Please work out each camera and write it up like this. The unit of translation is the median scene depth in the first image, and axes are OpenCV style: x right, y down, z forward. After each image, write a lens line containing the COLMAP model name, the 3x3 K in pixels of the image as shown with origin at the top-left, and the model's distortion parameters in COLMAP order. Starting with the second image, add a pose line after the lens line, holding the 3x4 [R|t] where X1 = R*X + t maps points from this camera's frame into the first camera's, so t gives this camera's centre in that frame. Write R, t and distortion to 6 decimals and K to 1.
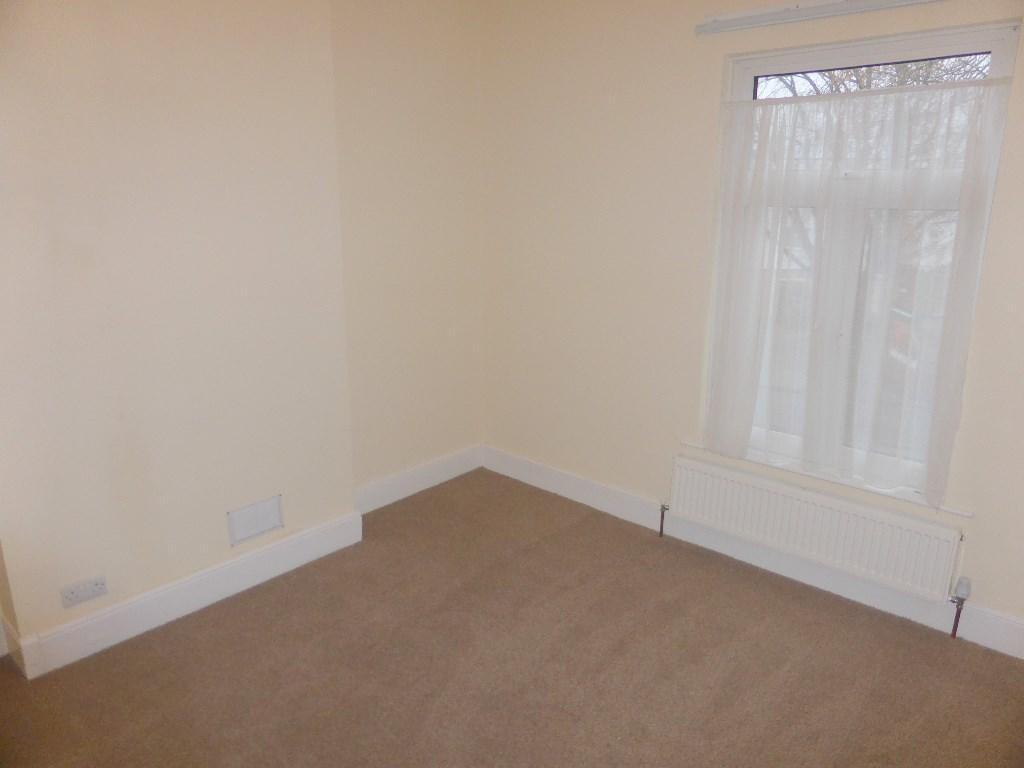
lens RADIAL K [[713.9, 0, 512.9], [0, 713.9, 387.1], [0, 0, 1]] dist [0.002316, 0.002270]
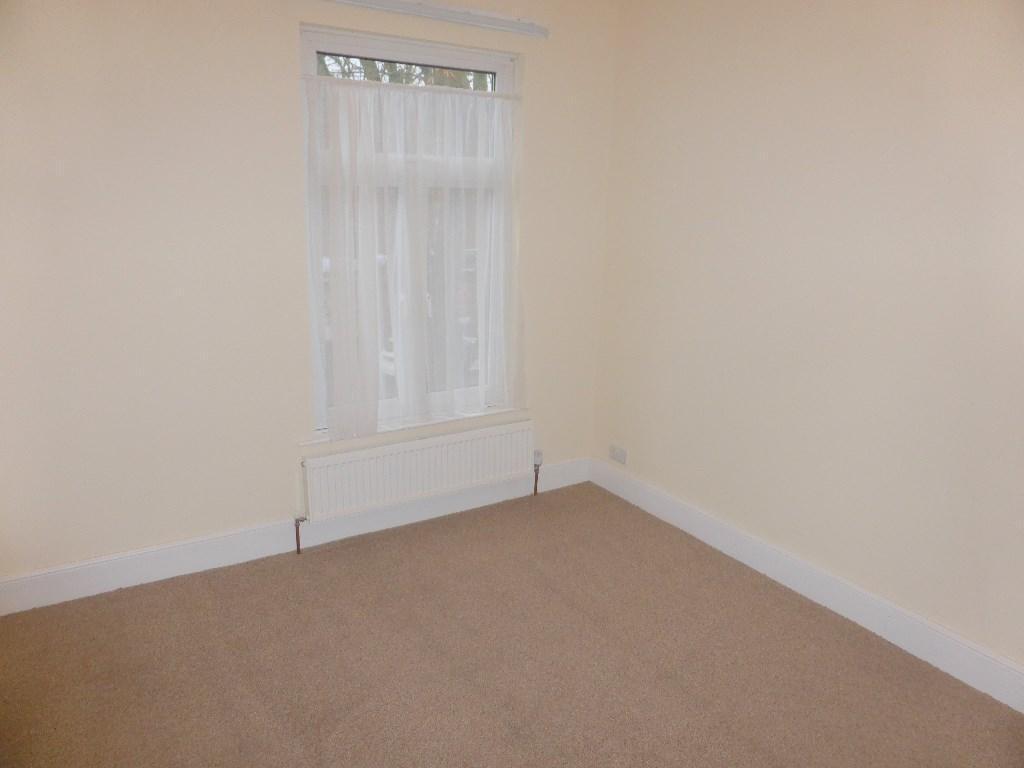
lens RADIAL K [[713.9, 0, 515.9], [0, 713.9, 380.9], [0, 0, 1]] dist [0.002316, 0.002270]
pose [[0.287611, -0.258321, 0.922253, -0.601201], [0.219840, 0.955035, 0.198945, -0.144975], [-0.932175, 0.145530, 0.331468, 0.504523]]
